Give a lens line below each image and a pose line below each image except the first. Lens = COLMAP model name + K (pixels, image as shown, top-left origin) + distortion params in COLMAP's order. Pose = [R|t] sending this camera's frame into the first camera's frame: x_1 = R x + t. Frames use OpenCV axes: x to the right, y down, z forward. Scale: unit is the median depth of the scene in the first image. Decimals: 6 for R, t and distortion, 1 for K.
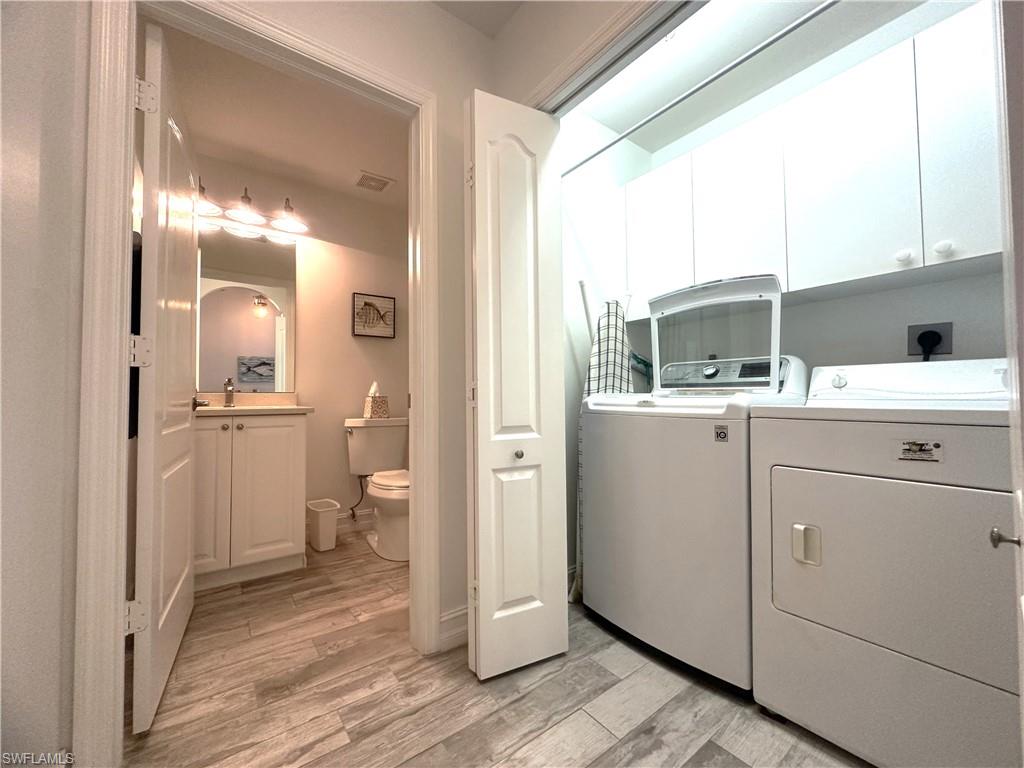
lens RADIAL K [[409.2, 0, 512.0], [0, 409.2, 384.0], [0, 0, 1]] dist [-0.001856, 0.000295]
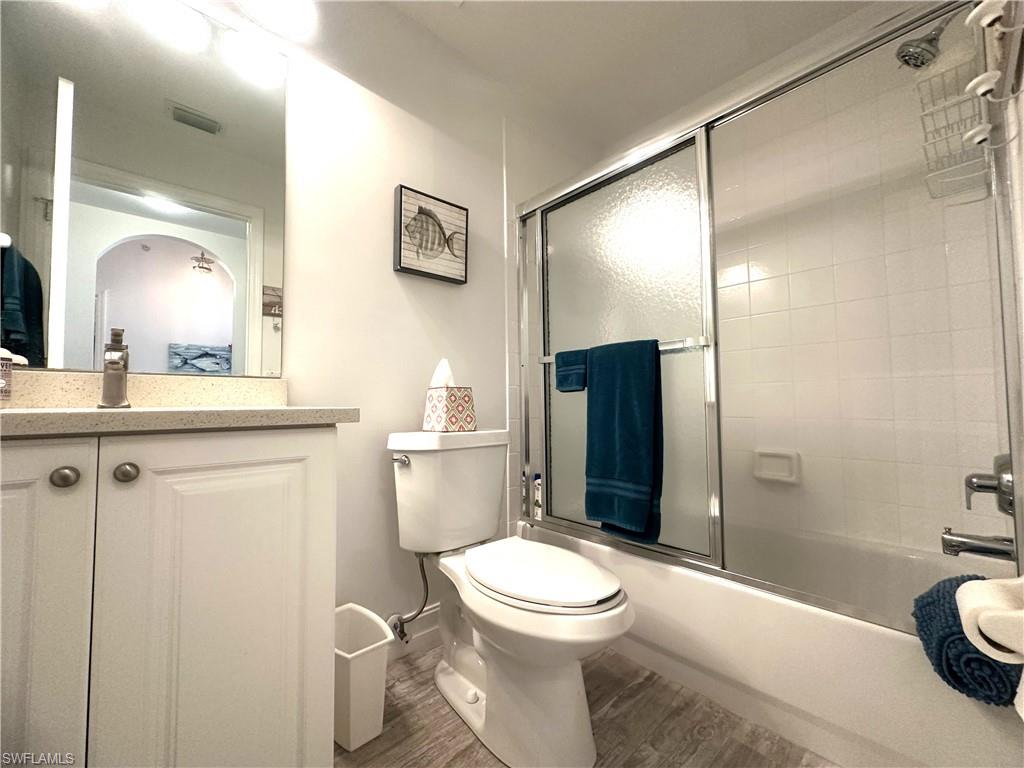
lens RADIAL K [[409.2, 0, 512.0], [0, 409.2, 384.0], [0, 0, 1]] dist [-0.001856, 0.000295]
pose [[0.995003, 0.003325, 0.099788, -0.312723], [-0.001861, 0.999889, -0.014764, 0.033904], [-0.099826, 0.014505, 0.994899, 0.505331]]
